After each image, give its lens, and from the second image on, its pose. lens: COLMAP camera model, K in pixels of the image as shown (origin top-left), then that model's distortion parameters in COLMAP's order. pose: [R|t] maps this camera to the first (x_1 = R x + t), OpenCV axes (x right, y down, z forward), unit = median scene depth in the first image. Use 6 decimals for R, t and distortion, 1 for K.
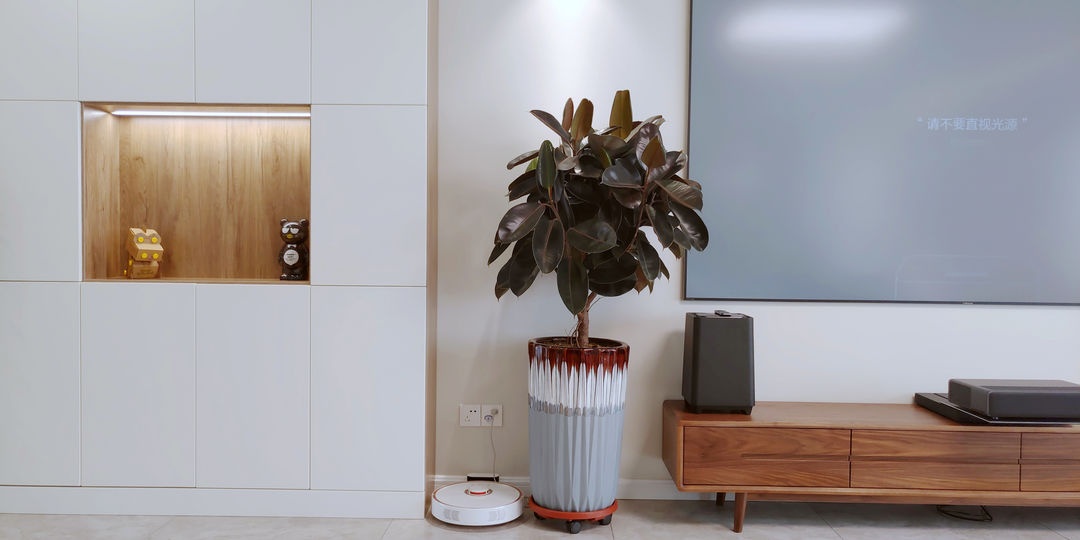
lens RADIAL K [[853.8, 0, 540.3], [0, 853.8, 269.5], [0, 0, 1]] dist [0.002917, 0.022082]
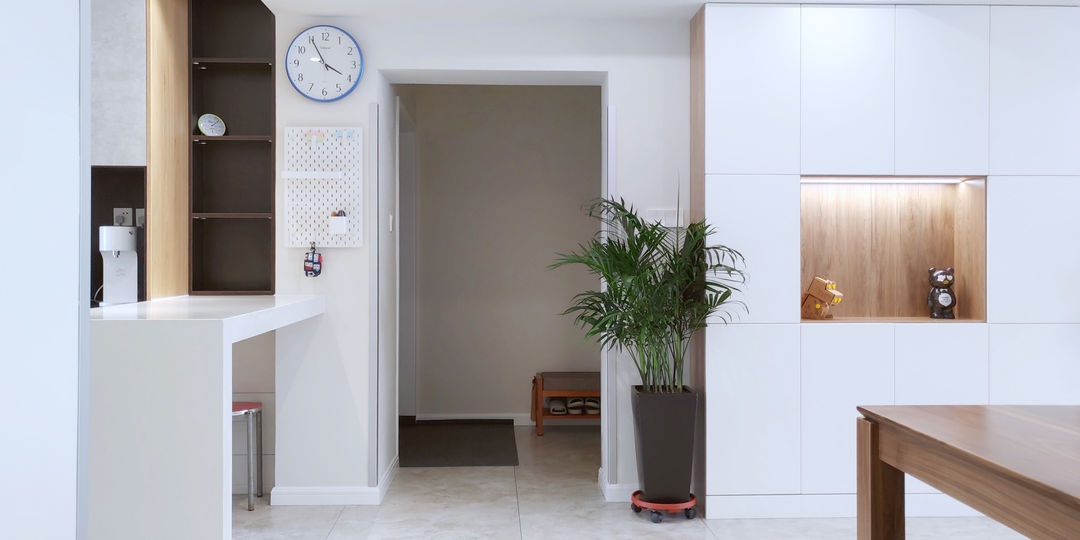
lens RADIAL K [[853.8, 0, 538.4], [0, 853.8, 264.0], [0, 0, 1]] dist [0.002917, 0.022082]
pose [[0.998866, -0.010191, 0.046502, -0.889301], [0.011604, 0.999476, -0.030215, -0.033202], [-0.046170, 0.030720, 0.998461, -0.174754]]
